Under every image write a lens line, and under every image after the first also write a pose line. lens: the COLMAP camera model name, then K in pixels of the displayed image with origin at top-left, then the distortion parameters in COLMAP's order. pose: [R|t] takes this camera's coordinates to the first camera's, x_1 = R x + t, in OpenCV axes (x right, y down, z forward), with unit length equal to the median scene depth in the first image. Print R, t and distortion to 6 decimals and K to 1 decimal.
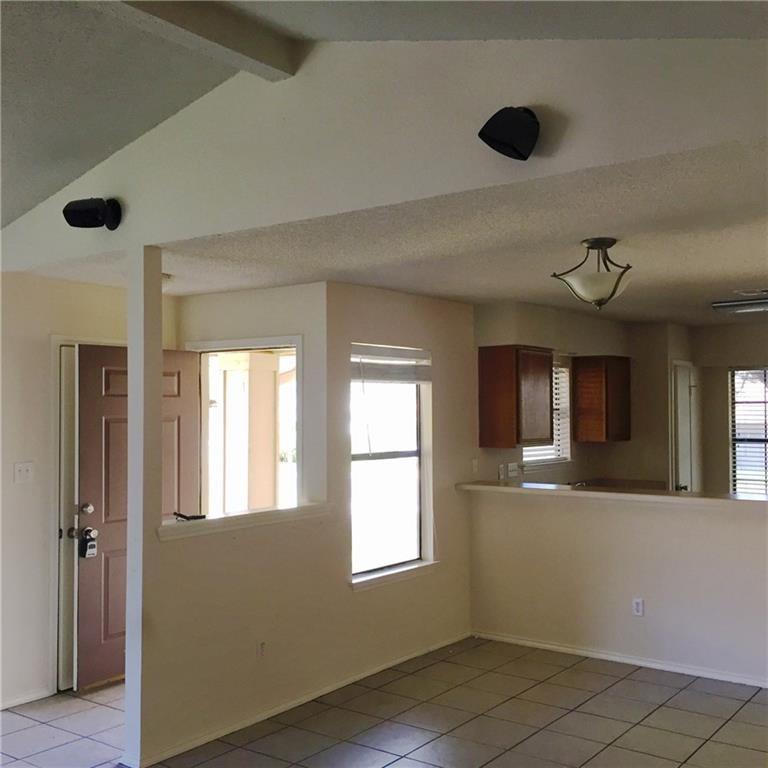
lens RADIAL K [[911.4, 0, 371.7], [0, 911.4, 391.0], [0, 0, 1]] dist [0.068112, 0.000000]
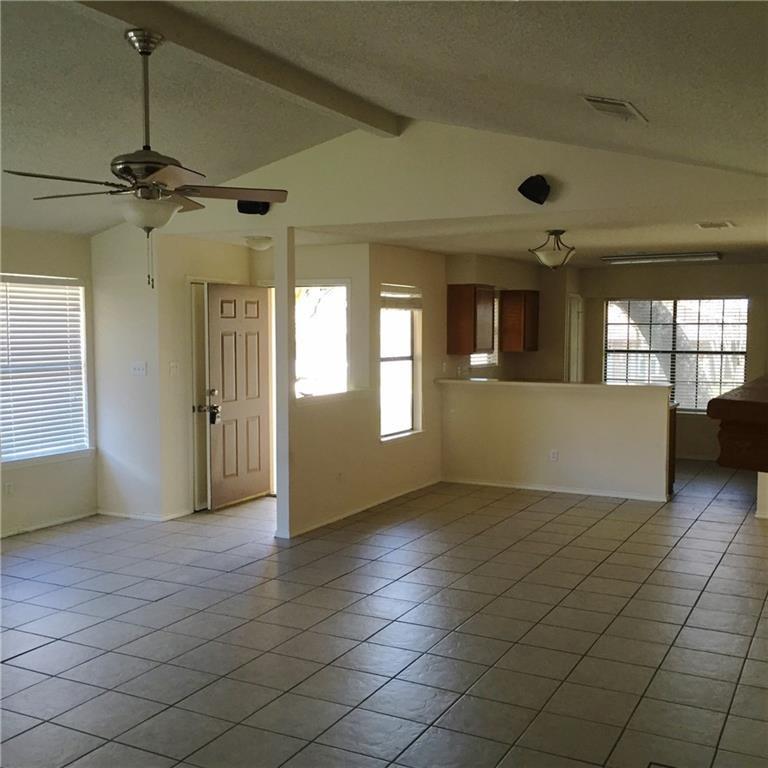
lens RADIAL K [[911.4, 0, 386.9], [0, 911.4, 392.4], [0, 0, 1]] dist [0.068112, 0.000000]
pose [[0.985880, -0.005227, 0.167372, -0.236491], [-0.010132, 0.995819, 0.090783, -0.009757], [-0.167146, -0.091198, 0.981705, -0.443255]]
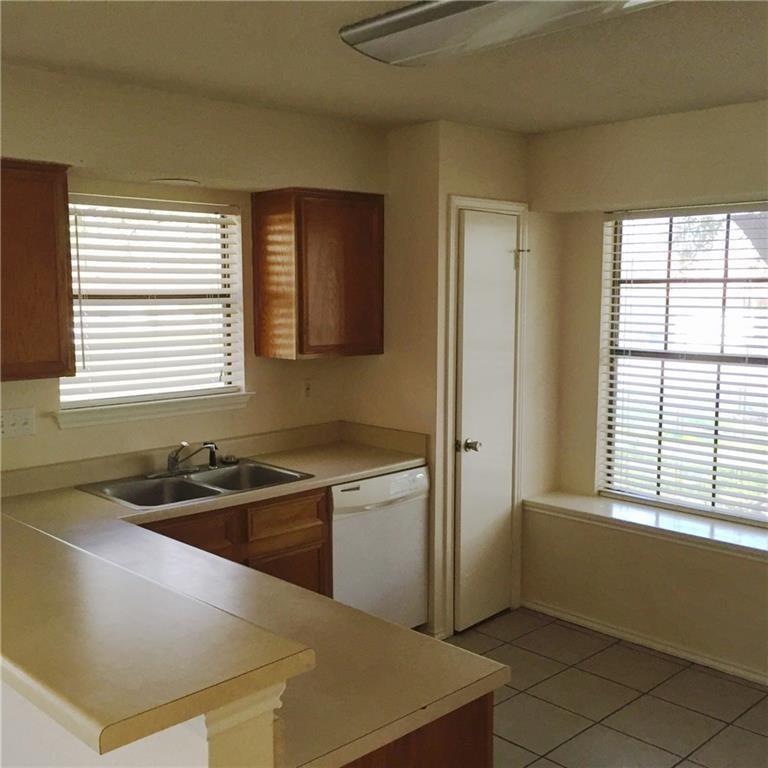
lens RADIAL K [[911.4, 0, 391.0], [0, 911.4, 390.5], [0, 0, 1]] dist [0.068112, 0.000000]
pose [[0.987142, 0.023260, -0.158146, 0.493834], [-0.000386, 0.989700, 0.143158, -0.001229], [0.159847, -0.141256, 0.976983, 0.640256]]
